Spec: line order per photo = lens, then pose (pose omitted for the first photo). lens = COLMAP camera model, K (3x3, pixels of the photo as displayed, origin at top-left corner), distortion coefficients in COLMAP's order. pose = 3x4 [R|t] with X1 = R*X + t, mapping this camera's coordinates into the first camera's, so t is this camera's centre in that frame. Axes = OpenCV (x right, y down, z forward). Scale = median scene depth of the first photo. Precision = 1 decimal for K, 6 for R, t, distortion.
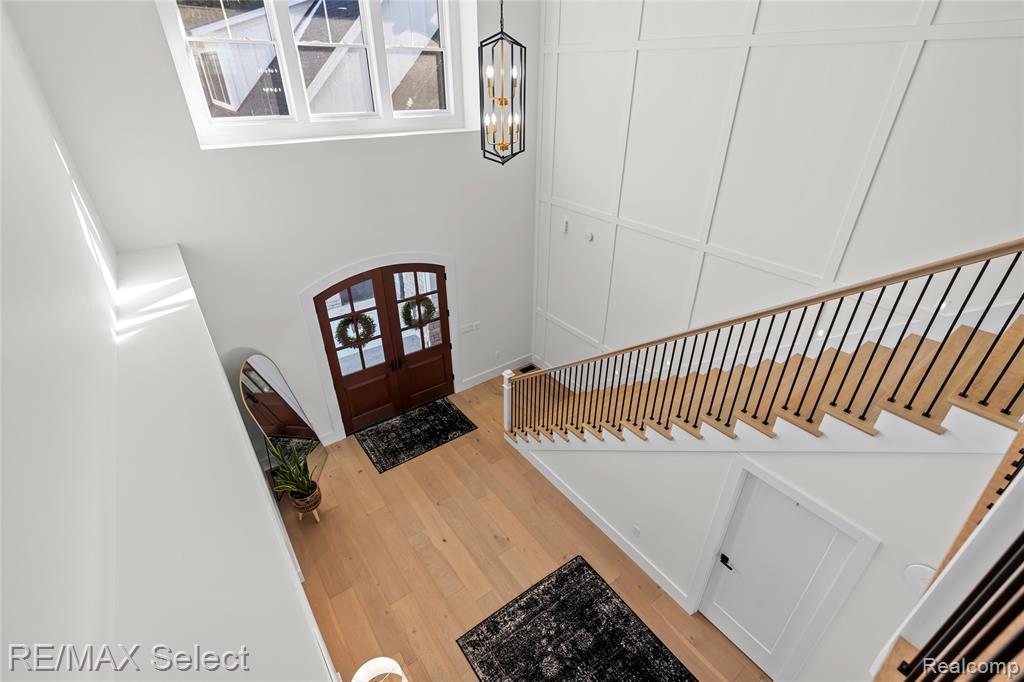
lens RADIAL K [[460.8, 0, 518.5], [0, 460.8, 339.5], [0, 0, 1]] dist [-0.036397, -0.000077]
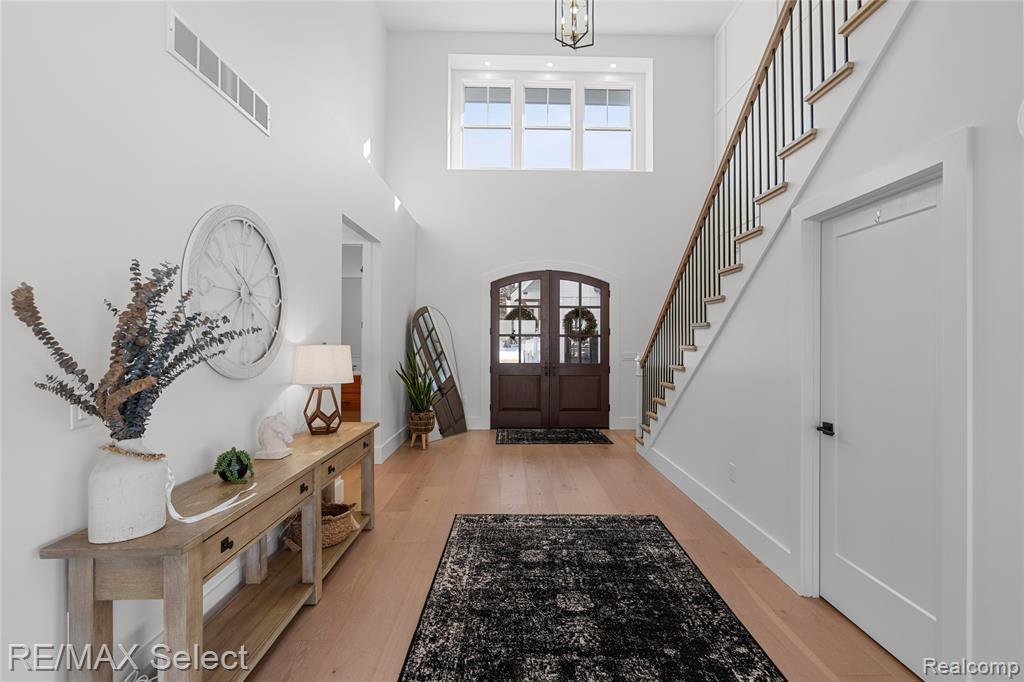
lens RADIAL K [[465.8, 0, 515.5], [0, 465.8, 331.6], [0, 0, 1]] dist [-0.000445, 0.000021]
pose [[0.806891, -0.019793, -0.590368, 0.404989], [-0.296014, 0.851340, -0.433123, 0.629756], [0.511177, 0.524241, 0.681080, 0.263027]]
